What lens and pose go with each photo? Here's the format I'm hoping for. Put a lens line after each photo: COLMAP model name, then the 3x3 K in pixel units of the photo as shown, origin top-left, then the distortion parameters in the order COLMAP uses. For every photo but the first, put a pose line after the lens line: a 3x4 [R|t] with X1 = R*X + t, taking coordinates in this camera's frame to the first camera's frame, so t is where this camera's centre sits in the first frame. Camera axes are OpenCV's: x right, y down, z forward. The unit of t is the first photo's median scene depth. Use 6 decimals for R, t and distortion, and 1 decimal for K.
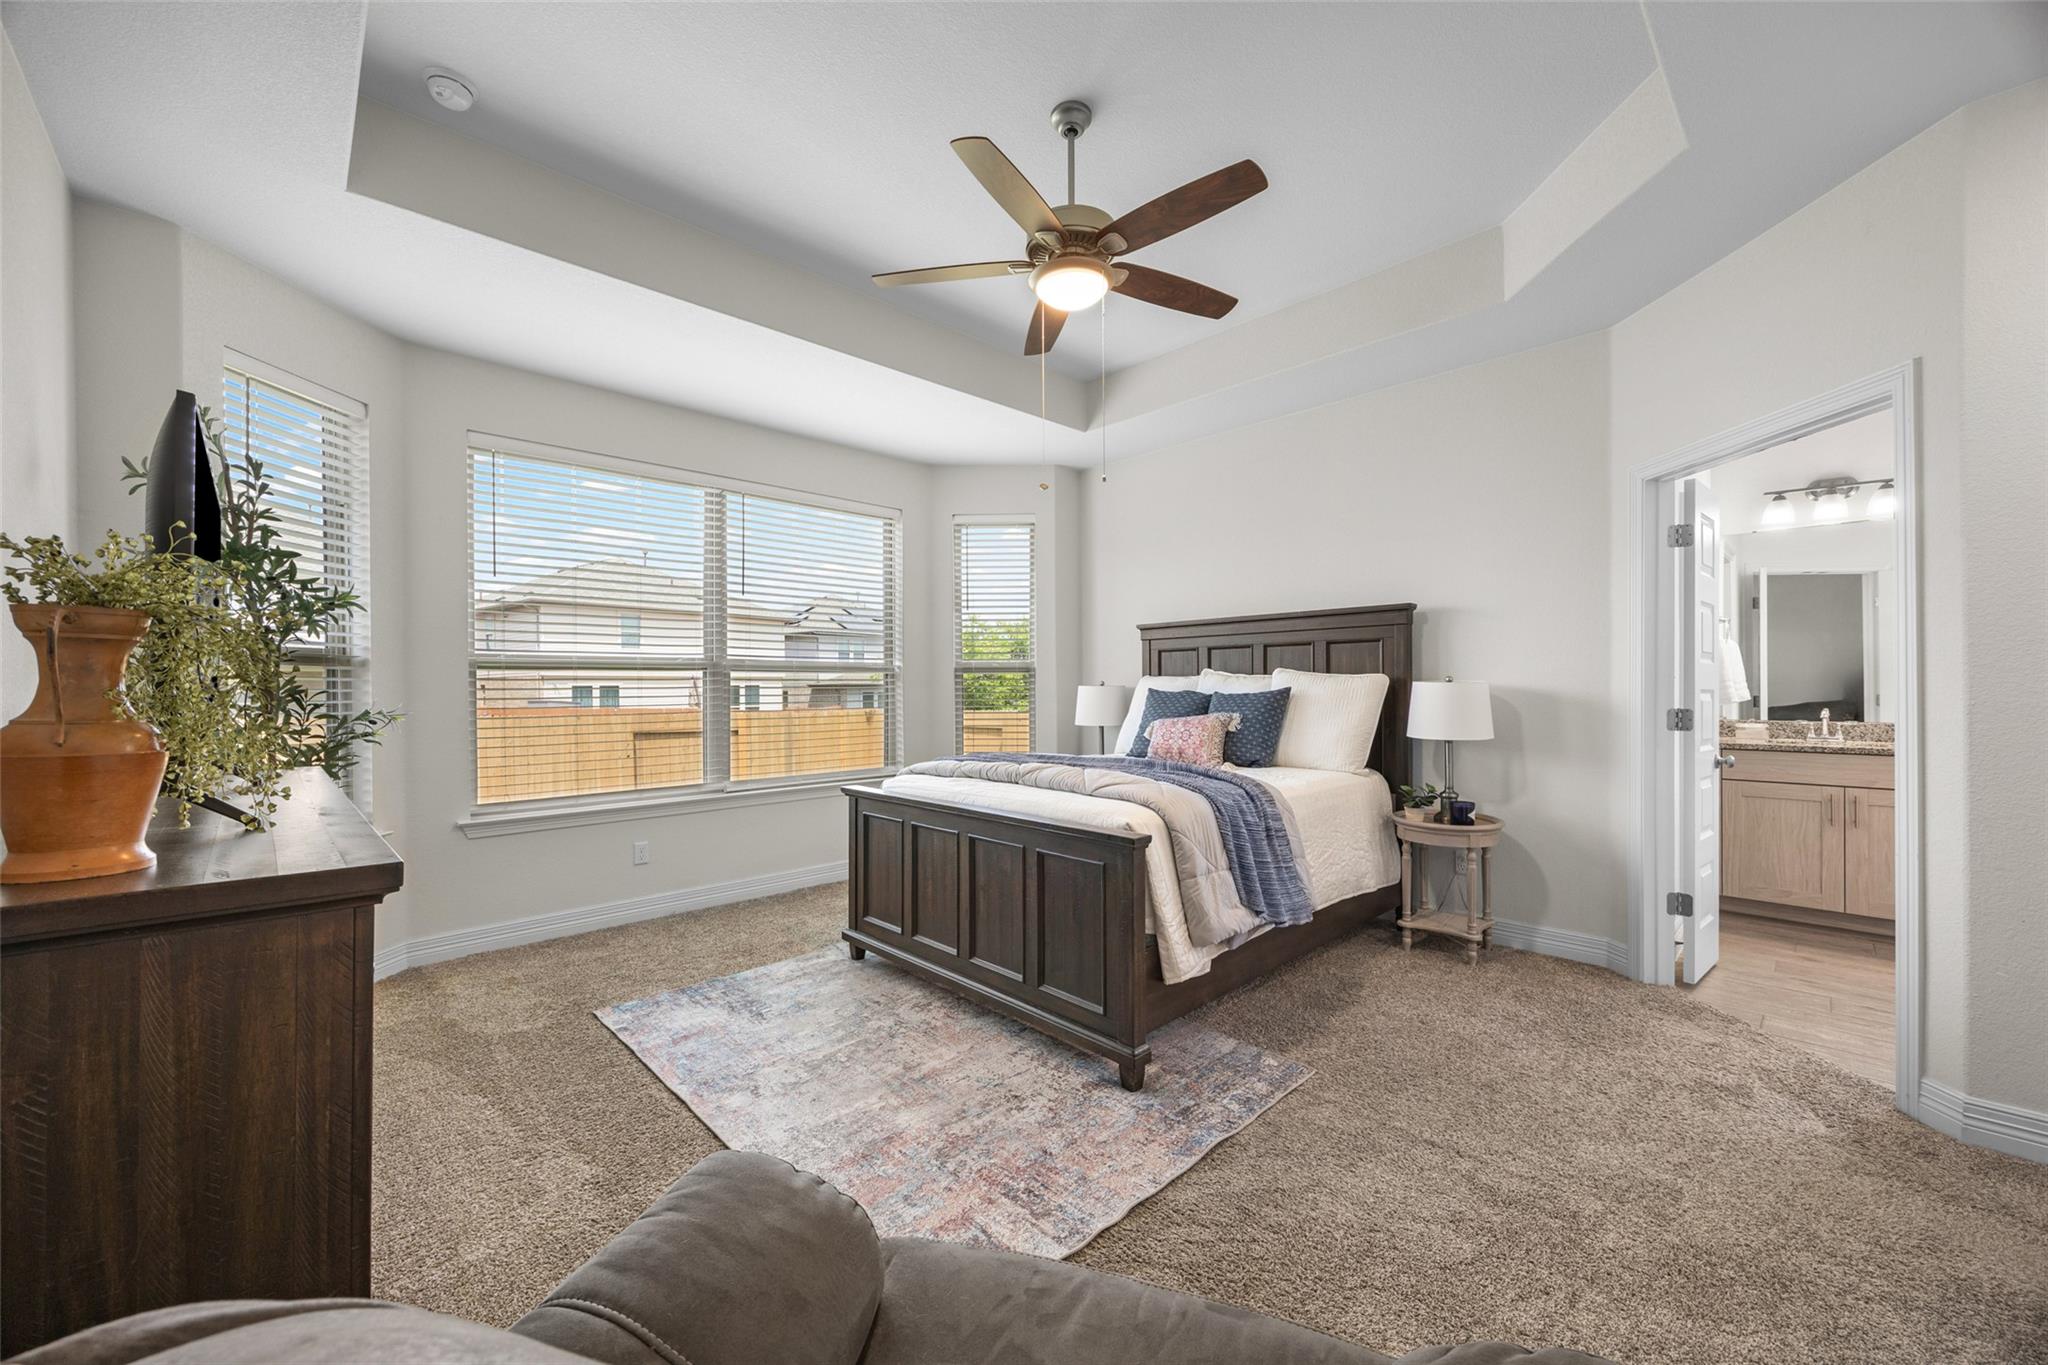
lens RADIAL K [[805.0, 0, 1012.5], [0, 805.0, 680.6], [0, 0, 1]] dist [0.003004, -0.000492]
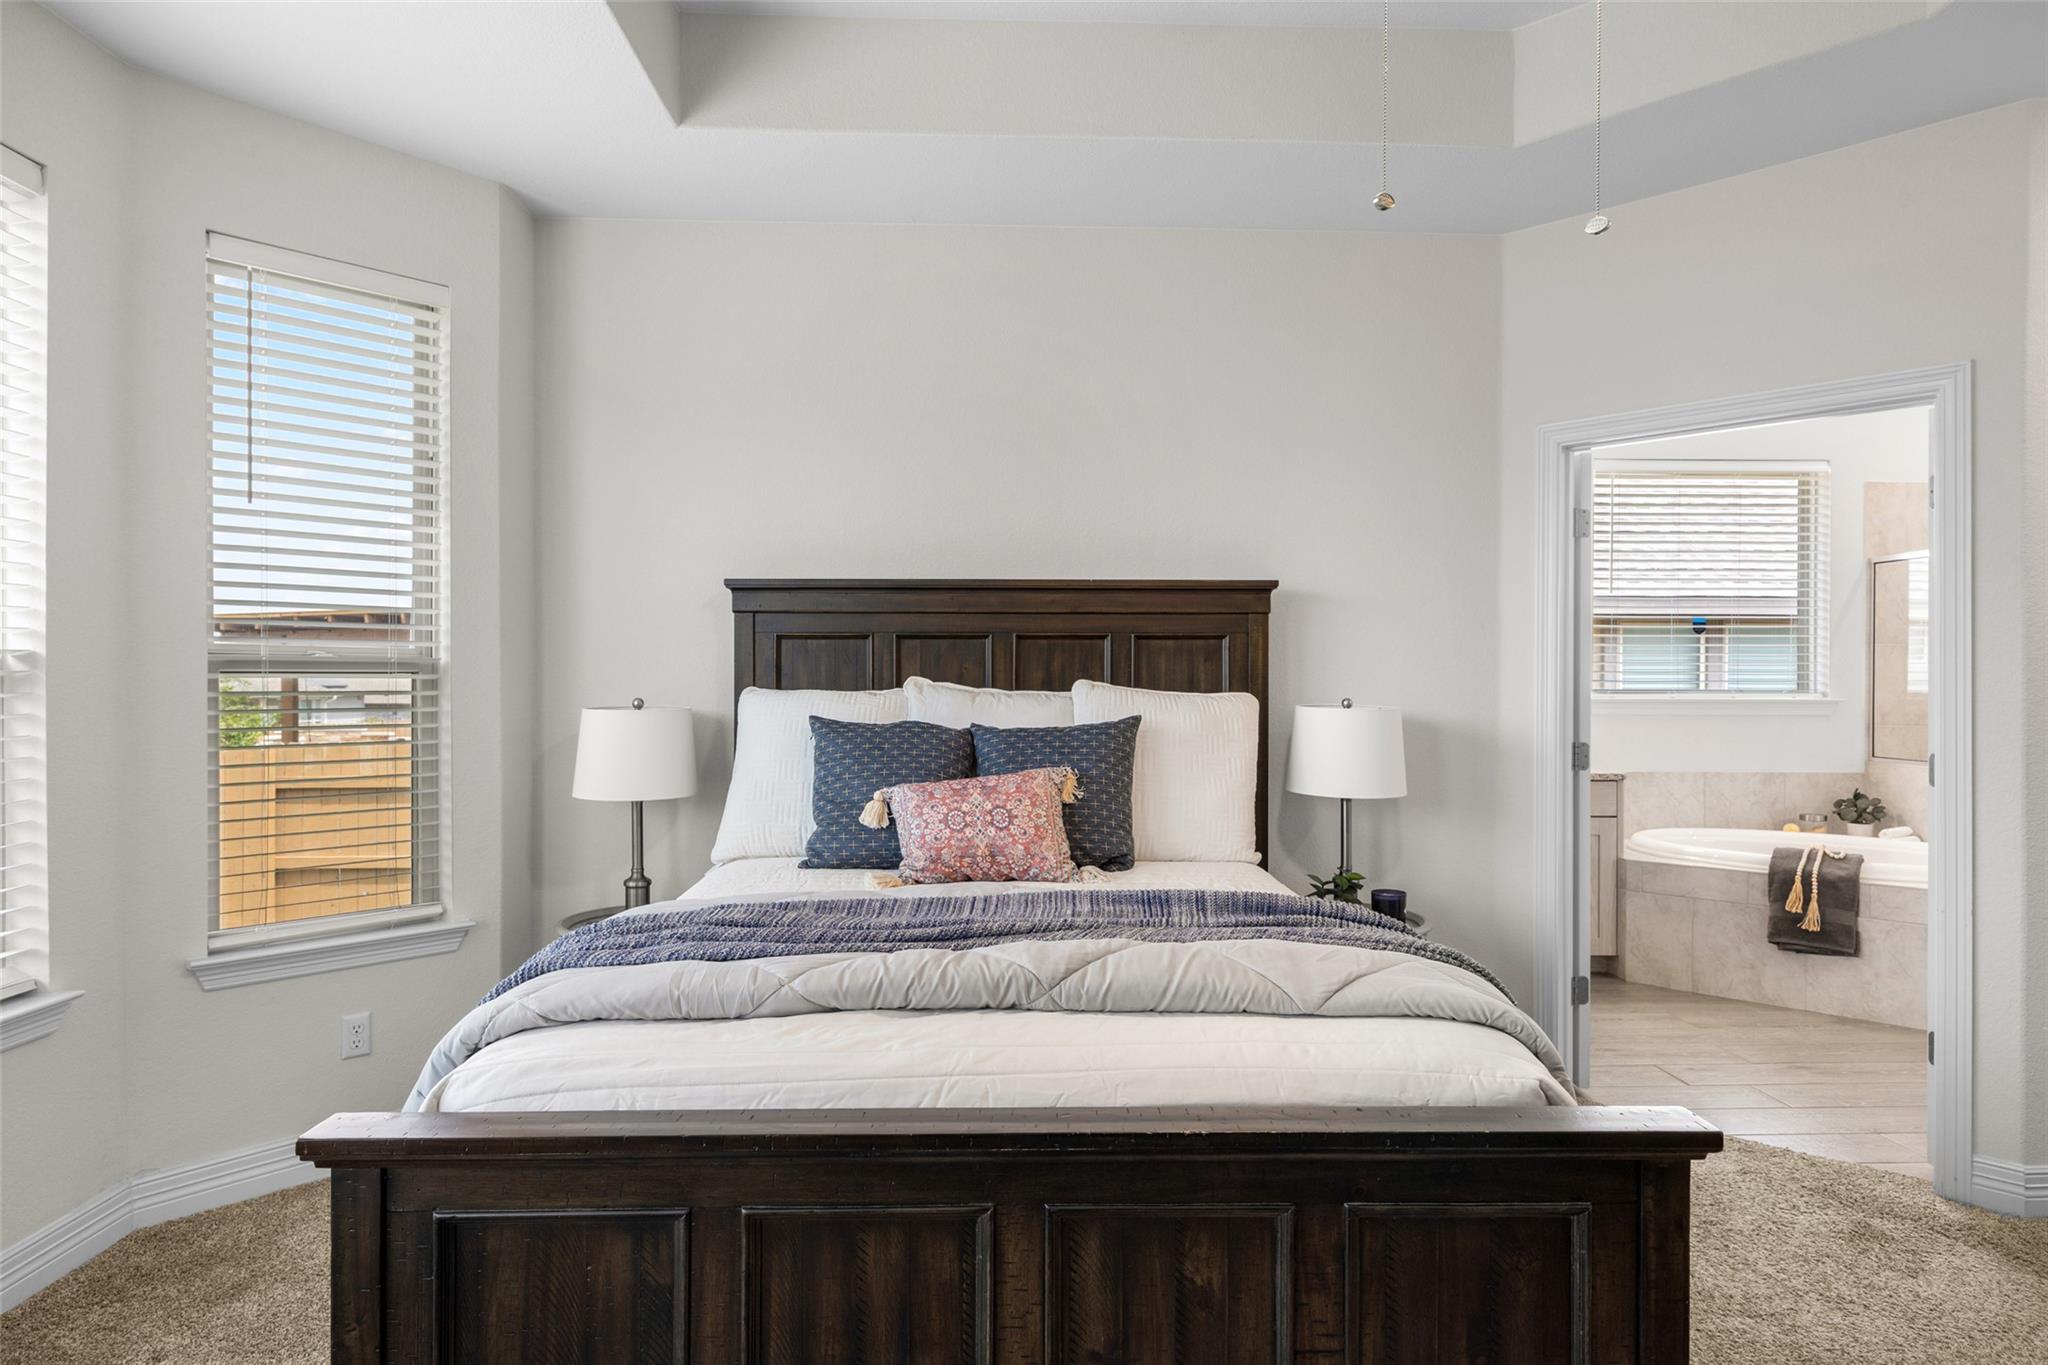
lens RADIAL K [[1166.4, 0, 1018.5], [0, 1166.4, 687.1], [0, 0, 1]] dist [0.005045, -0.000233]
pose [[0.655102, 0.001776, 0.755539, -0.318150], [-0.012912, 0.999878, 0.008846, -0.017784], [-0.755430, -0.015550, 0.655044, 0.535857]]
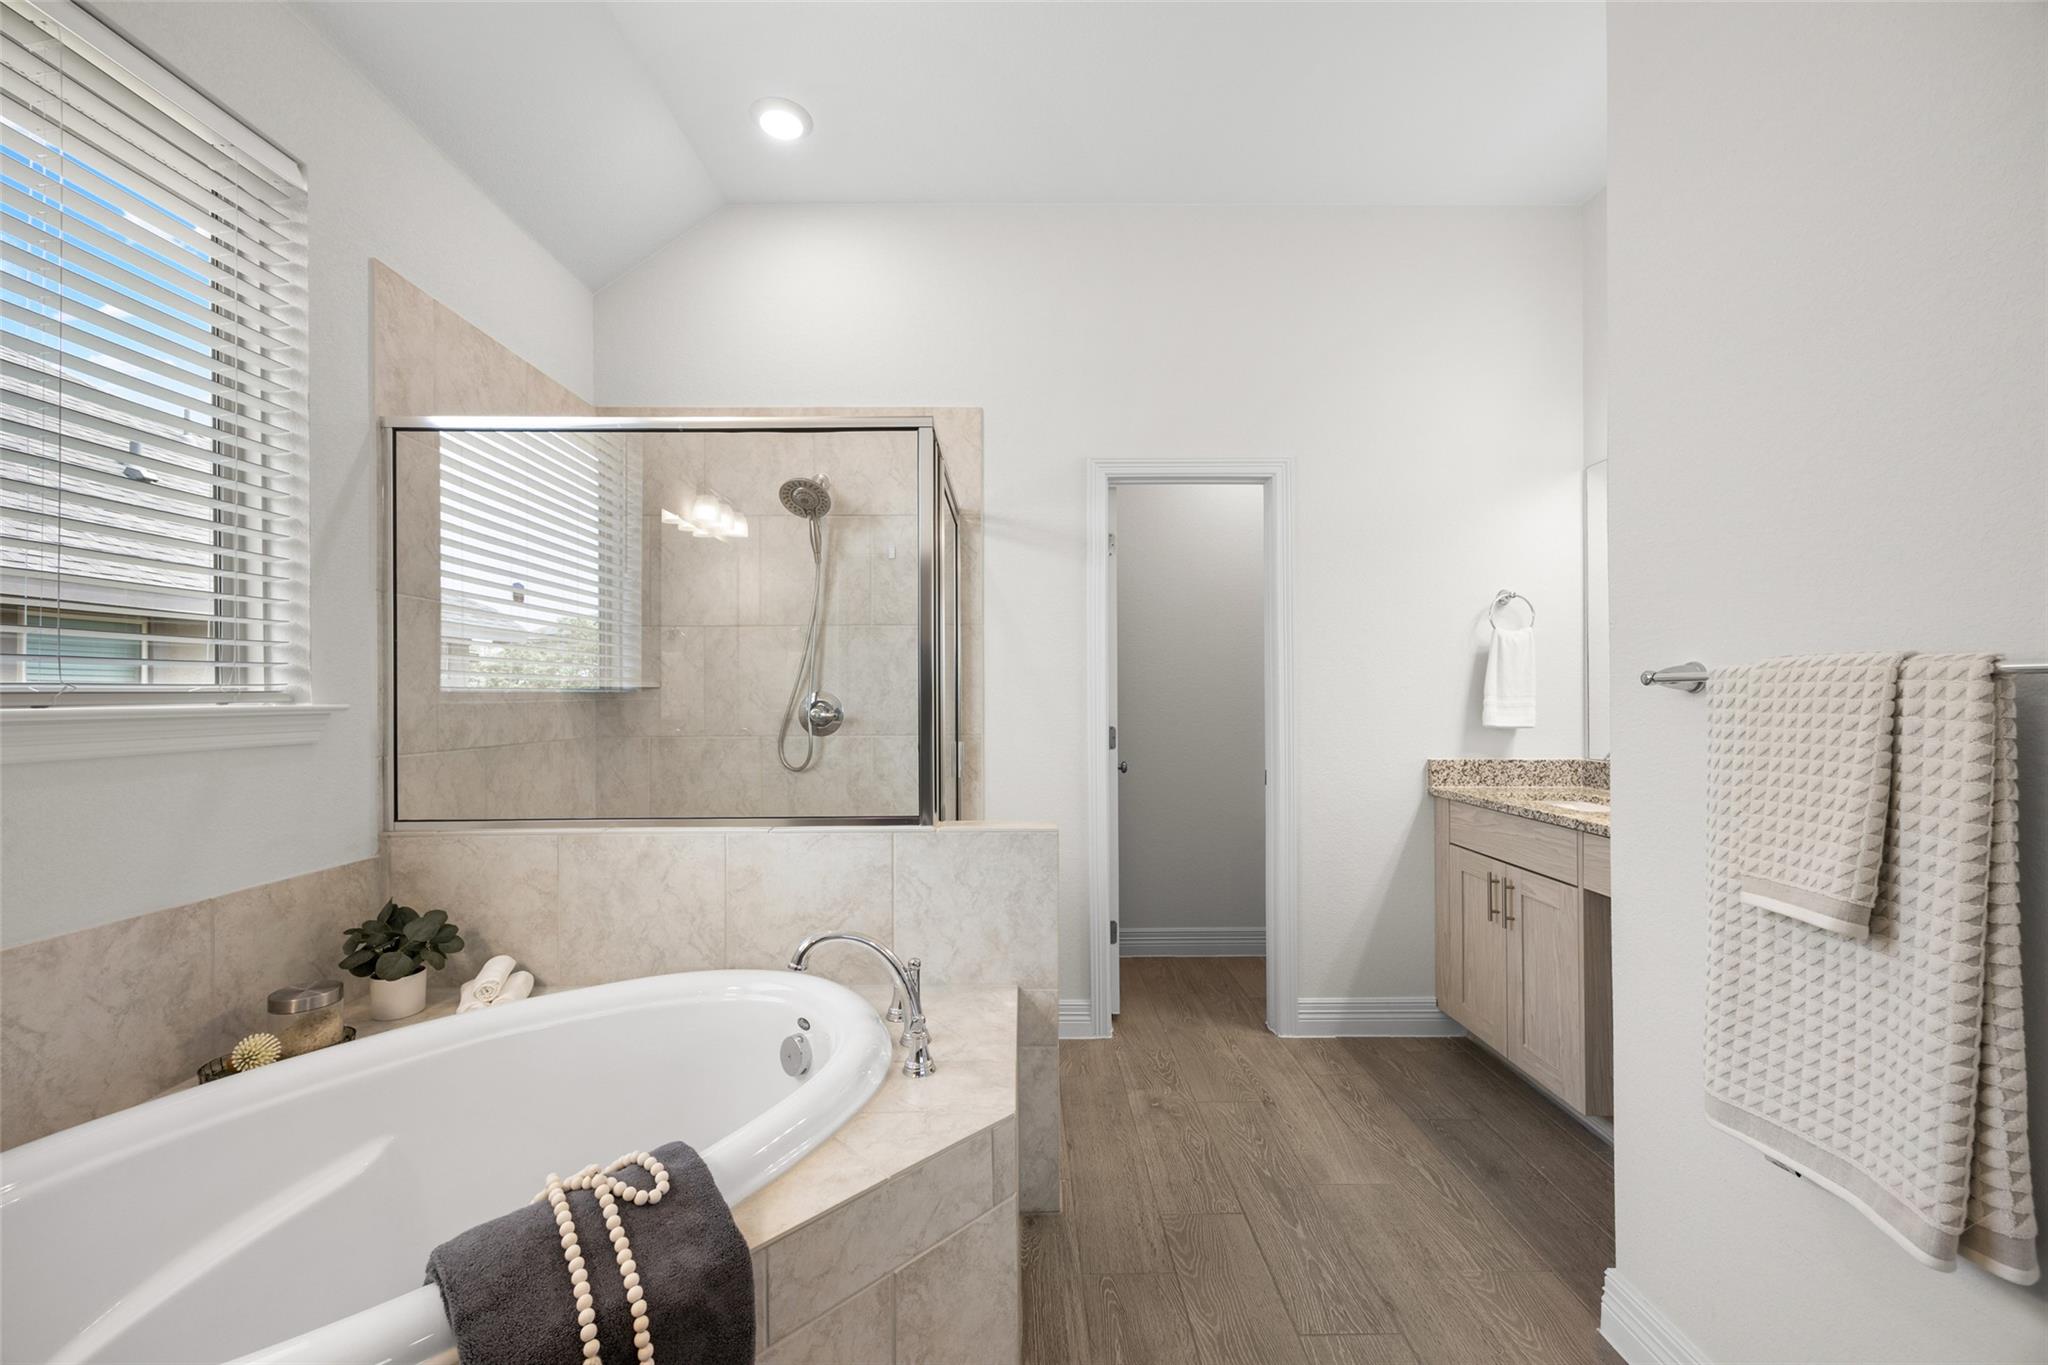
lens RADIAL K [[805.0, 0, 1034.9], [0, 805.0, 698.4], [0, 0, 1]] dist [0.003004, -0.000492]
pose [[-0.749937, 0.003241, 0.661501, 0.807211], [0.000279, 0.999989, -0.004583, -0.005619], [-0.661509, -0.003252, -0.749930, 0.786058]]
